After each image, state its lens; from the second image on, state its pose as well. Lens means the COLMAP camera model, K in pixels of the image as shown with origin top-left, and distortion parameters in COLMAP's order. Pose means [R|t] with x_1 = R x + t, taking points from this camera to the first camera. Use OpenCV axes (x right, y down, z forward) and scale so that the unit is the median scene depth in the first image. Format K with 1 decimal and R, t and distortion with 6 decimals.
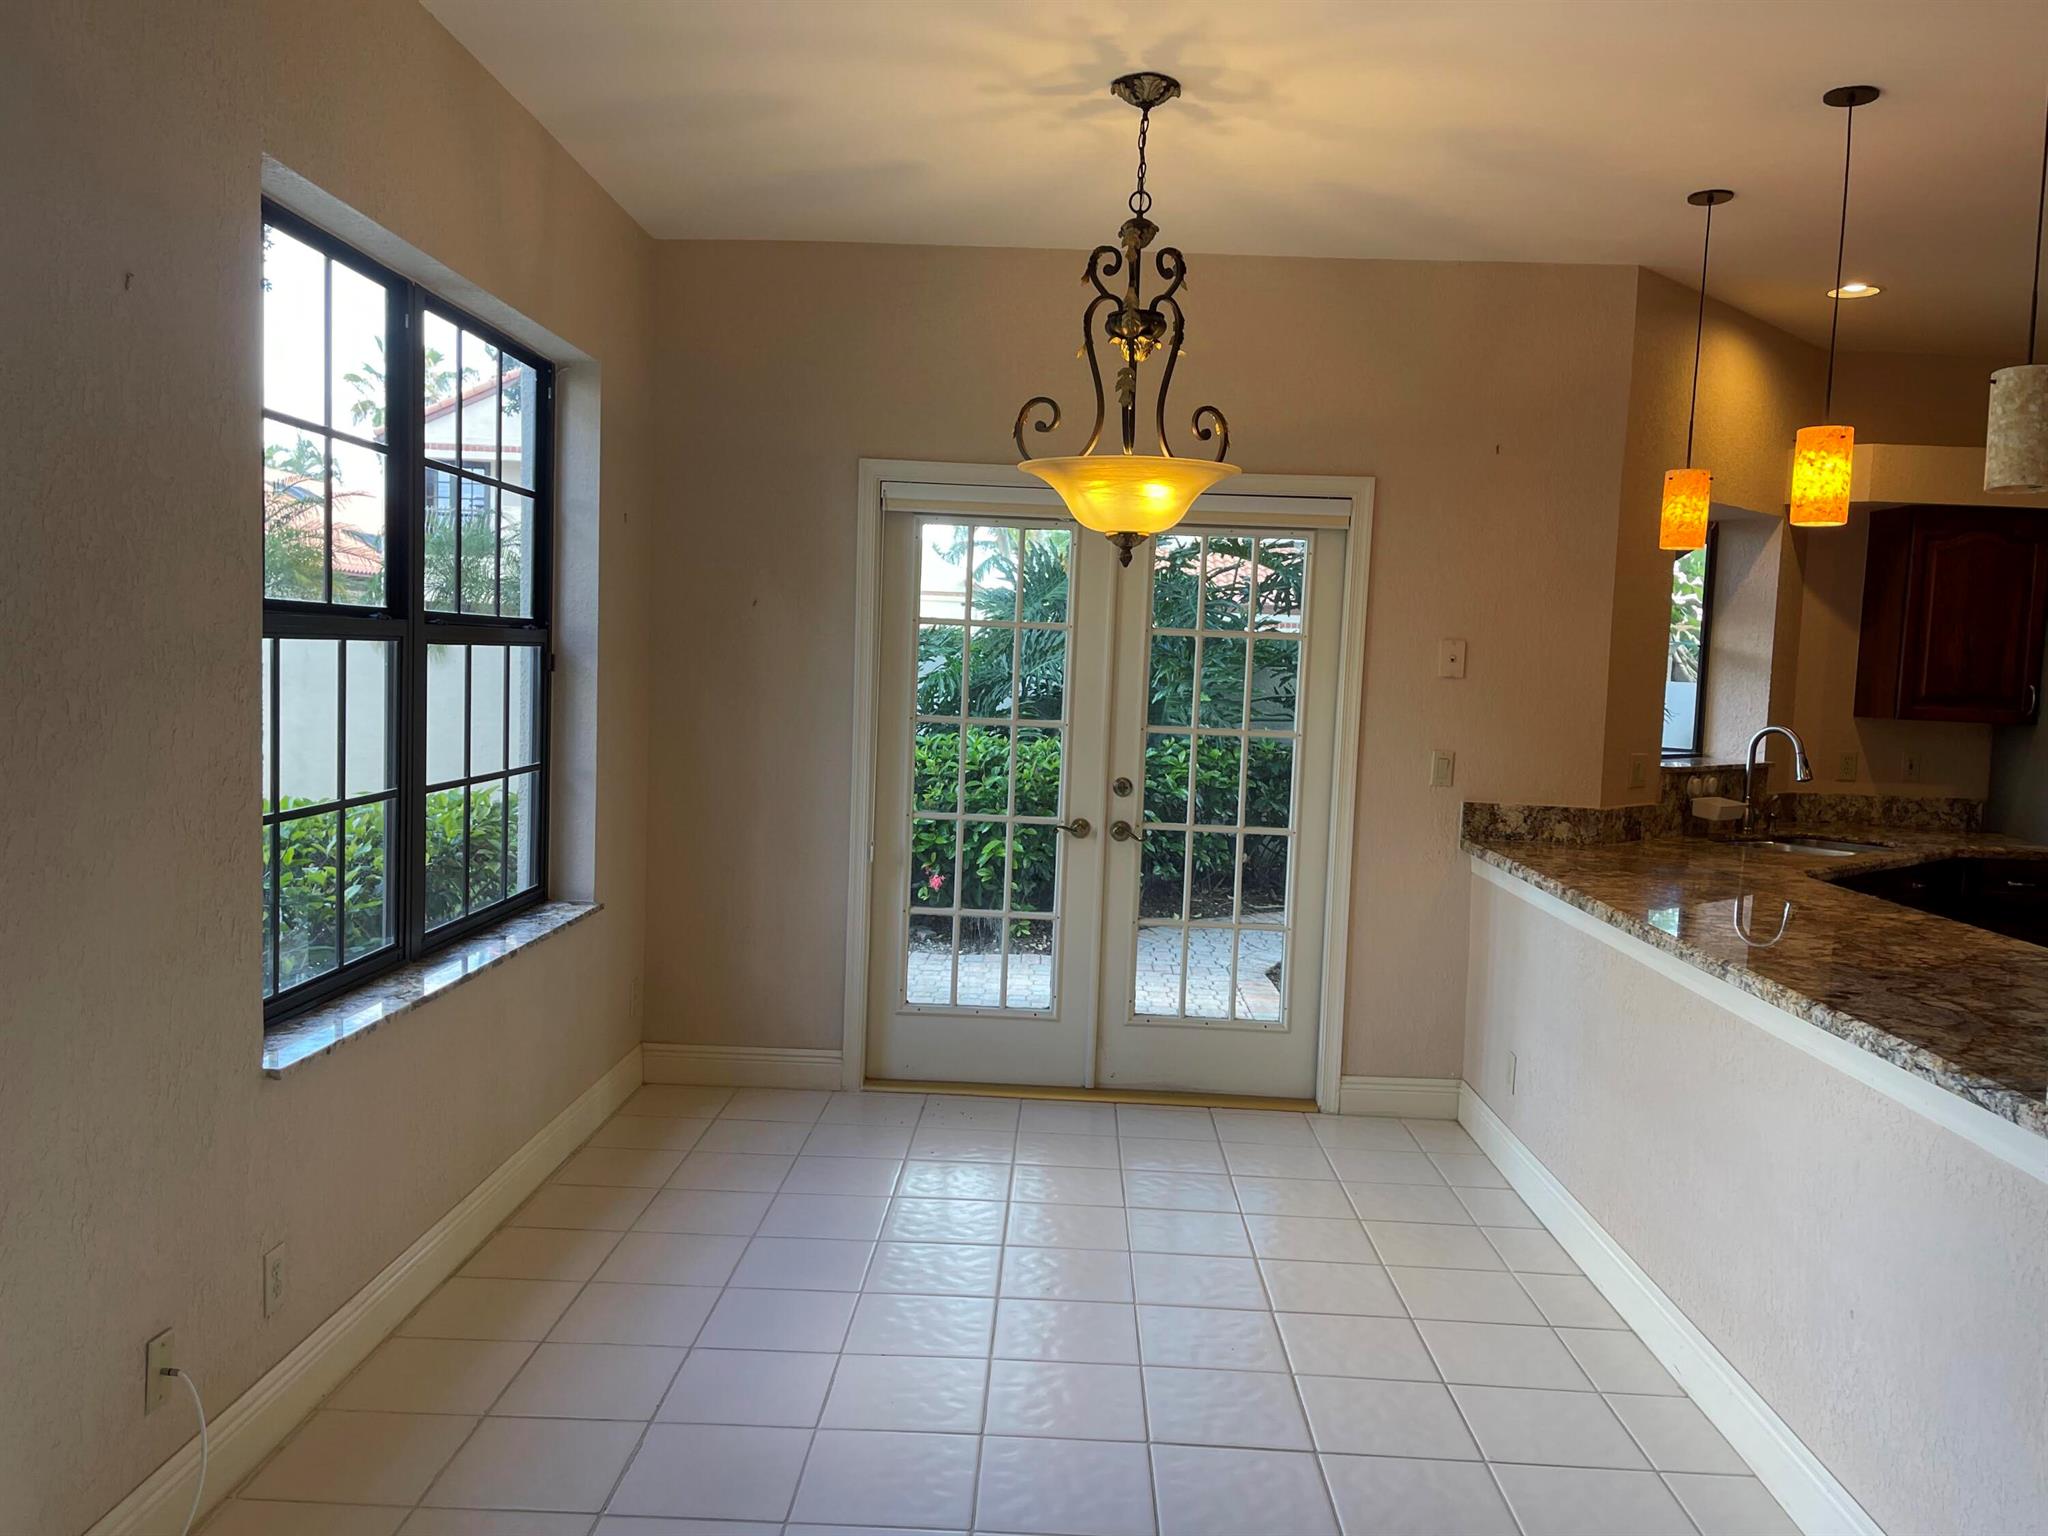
lens RADIAL K [[1557.0, 0, 1024.0], [0, 1557.0, 768.7], [0, 0, 1]] dist [0.038882, -0.029262]
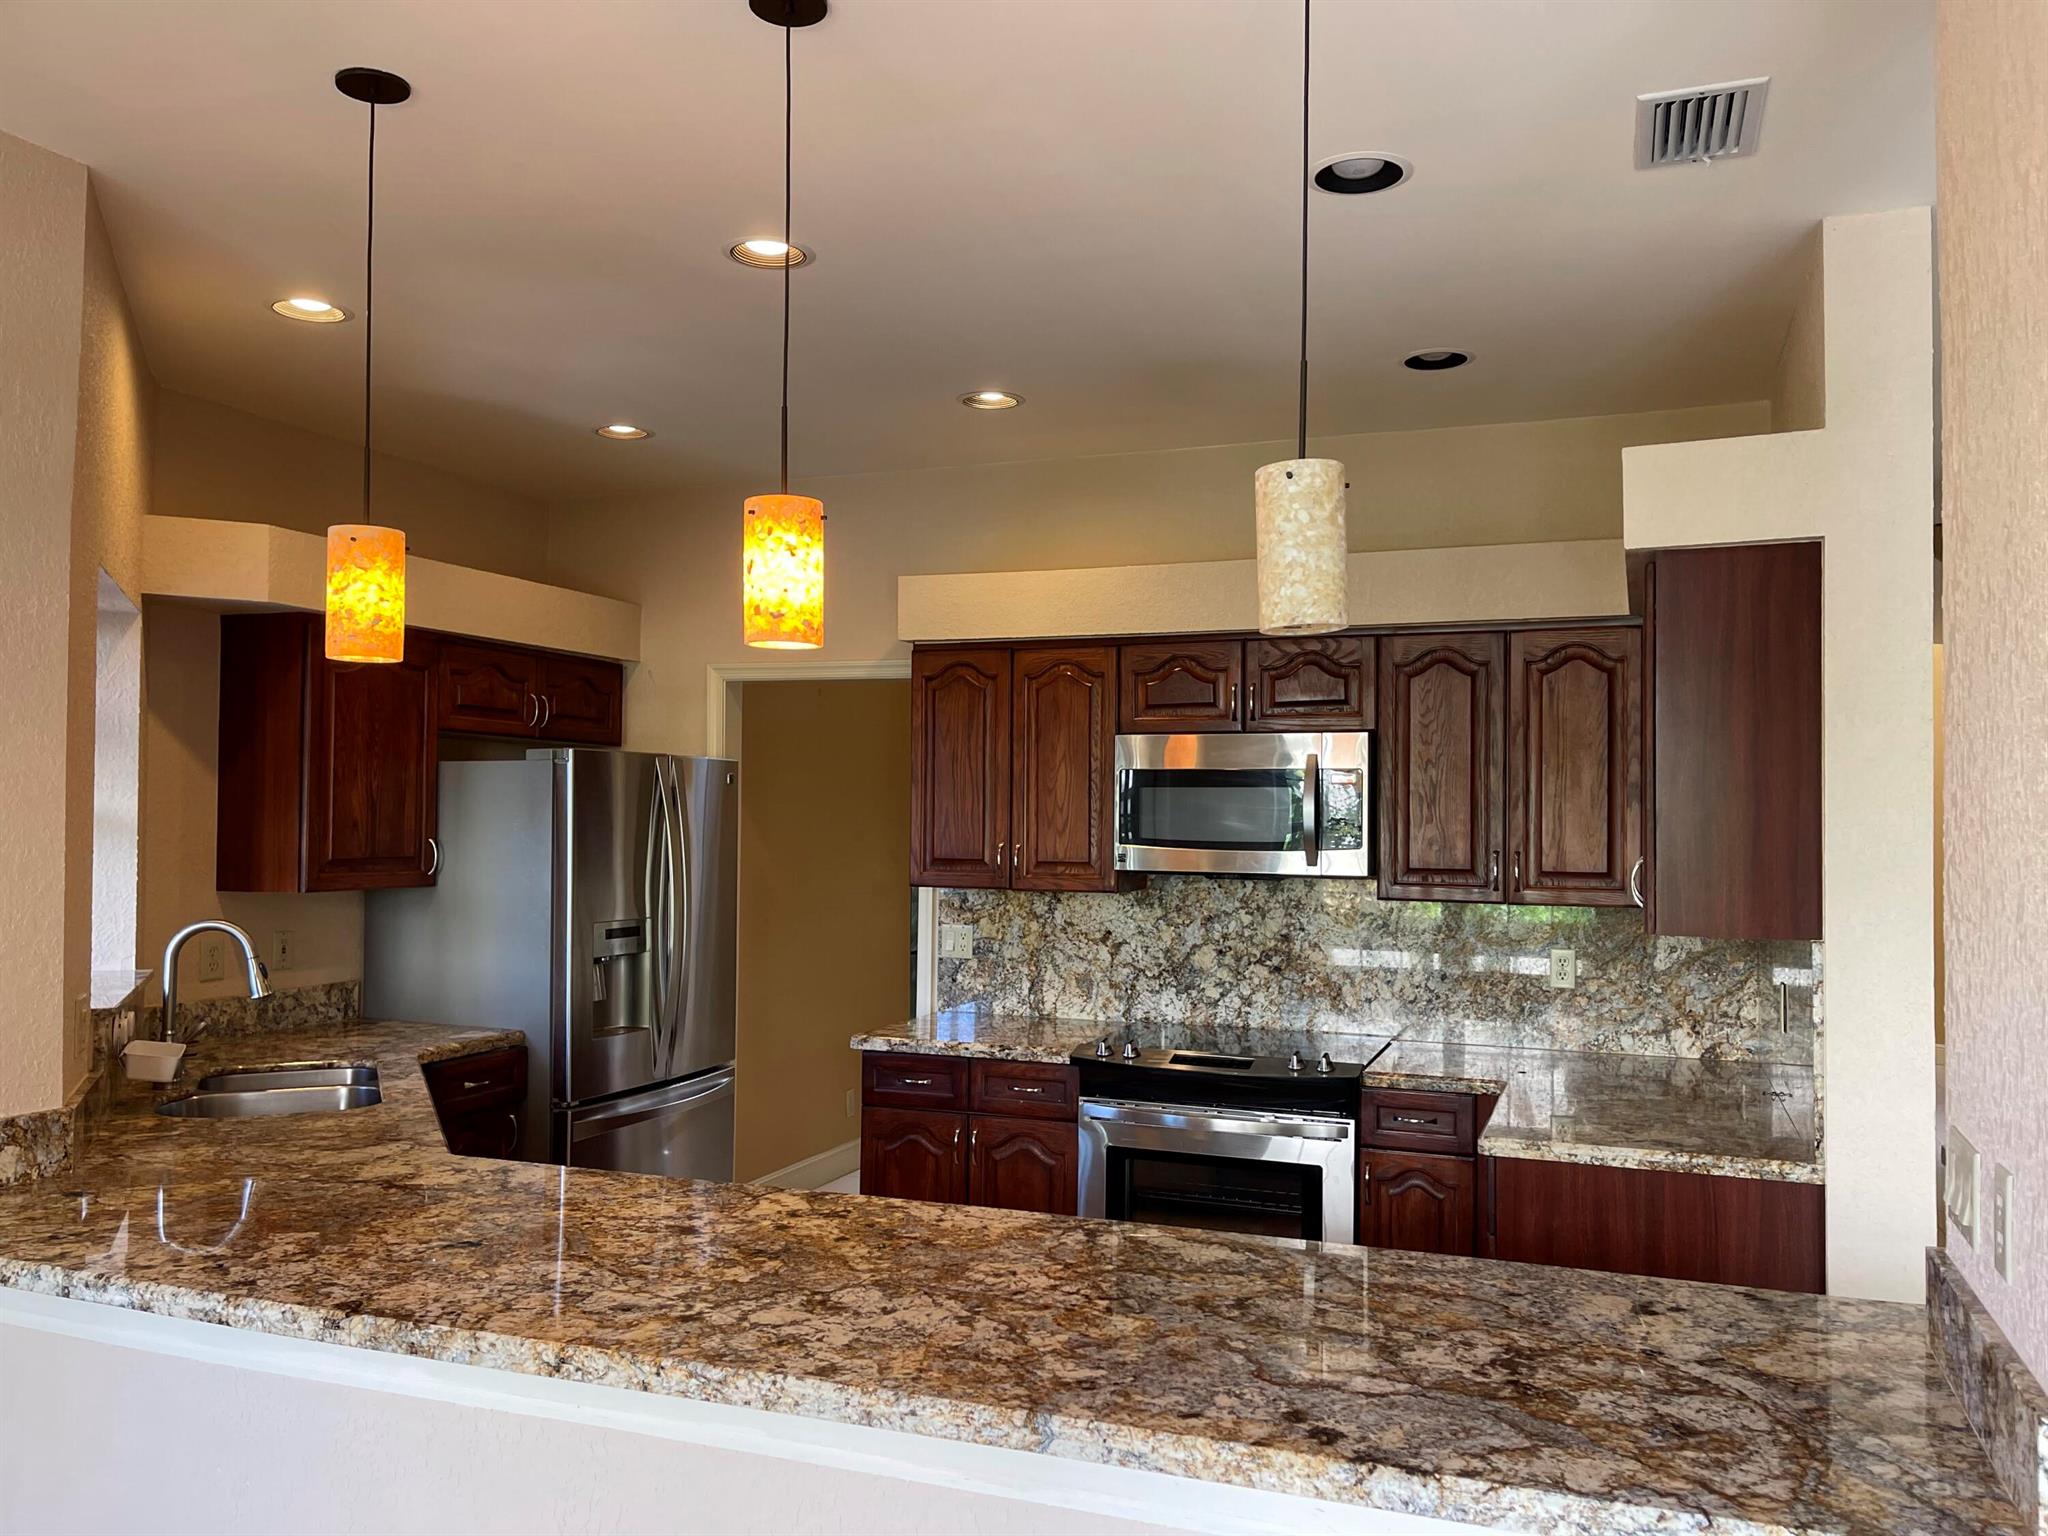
lens RADIAL K [[1557.0, 0, 1028.1], [0, 1557.0, 779.2], [0, 0, 1]] dist [0.038882, -0.029262]
pose [[0.323117, -0.016735, 0.946211, -0.052990], [0.078327, 0.996886, -0.009116, -0.059749], [-0.943112, 0.077060, 0.323421, 0.482993]]
